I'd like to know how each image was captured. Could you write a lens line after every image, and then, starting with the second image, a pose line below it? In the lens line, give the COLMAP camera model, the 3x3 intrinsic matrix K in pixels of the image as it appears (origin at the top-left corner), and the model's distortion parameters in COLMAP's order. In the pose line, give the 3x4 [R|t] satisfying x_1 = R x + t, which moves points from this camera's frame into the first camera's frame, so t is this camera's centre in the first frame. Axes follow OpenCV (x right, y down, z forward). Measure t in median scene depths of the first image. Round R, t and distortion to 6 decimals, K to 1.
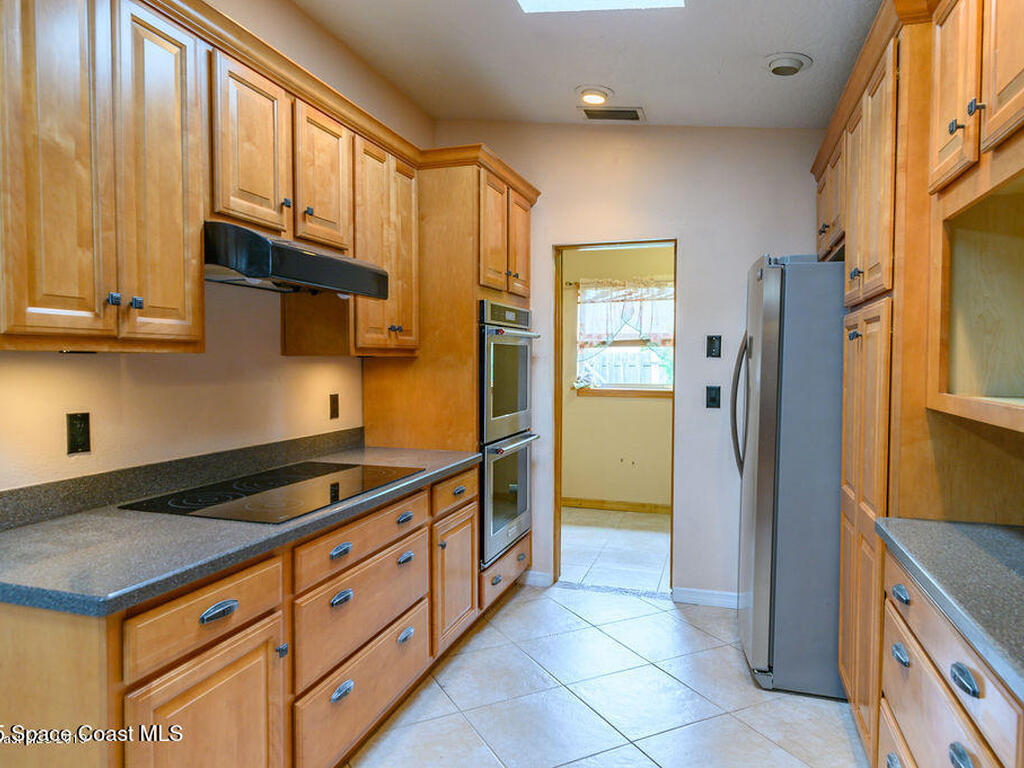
lens RADIAL K [[641.5, 0, 512.0], [0, 641.5, 384.0], [0, 0, 1]] dist [-0.000688, -0.000161]
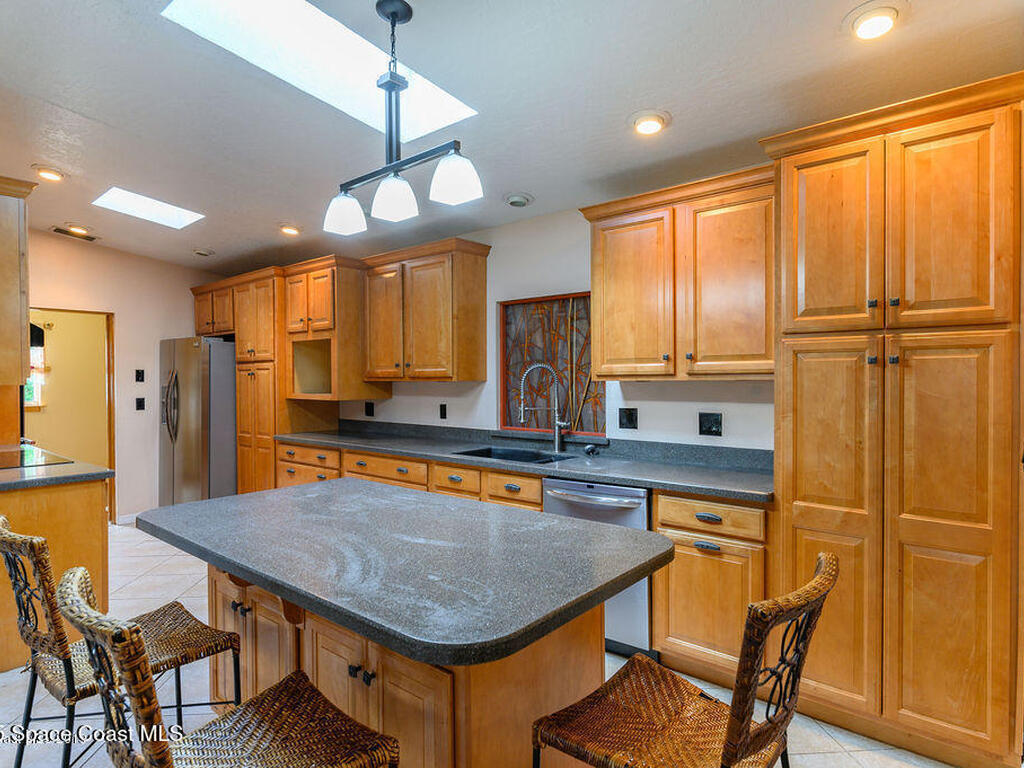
lens RADIAL K [[588.7, 0, 512.0], [0, 588.7, 384.0], [0, 0, 1]] dist [0.001183, -0.000253]
pose [[0.375809, -0.013883, 0.926593, -1.579918], [0.041071, 0.999155, -0.001687, 0.019564], [-0.925787, 0.038690, 0.376061, -1.107272]]
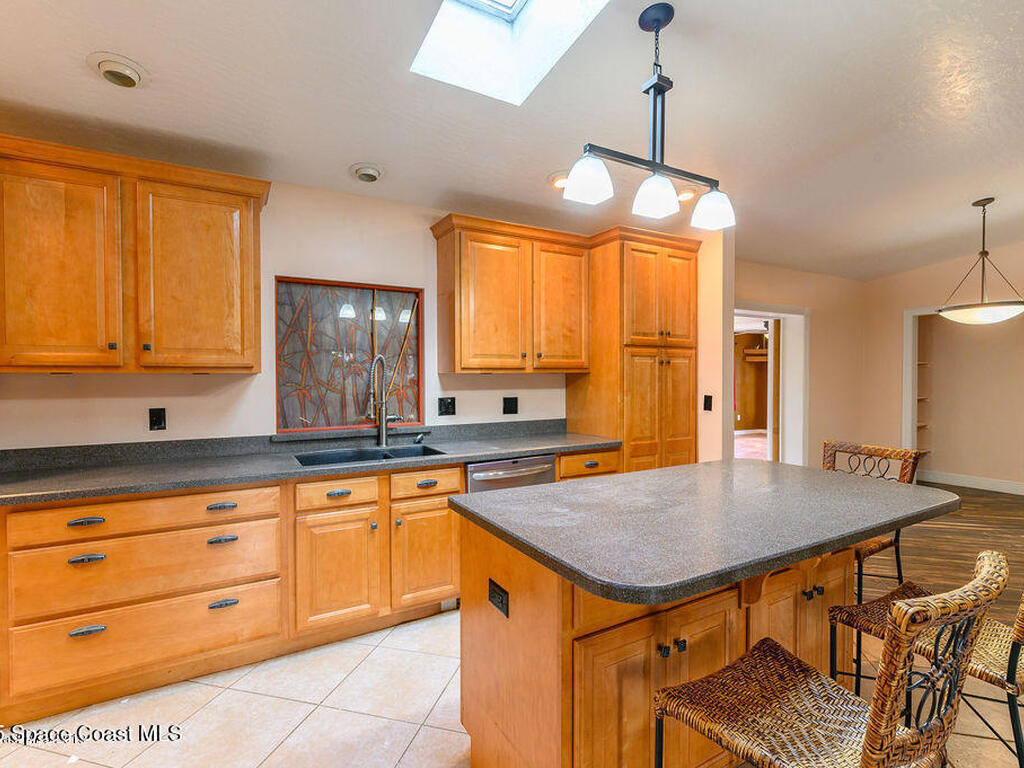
lens RADIAL K [[501.5, 0, 512.0], [0, 501.5, 384.0], [0, 0, 1]] dist [0.000559, 0.000186]
pose [[-0.751024, -0.012711, 0.660152, -1.070075], [0.024622, 0.998580, 0.047239, -0.020907], [-0.659815, 0.051732, -0.749645, 0.502748]]
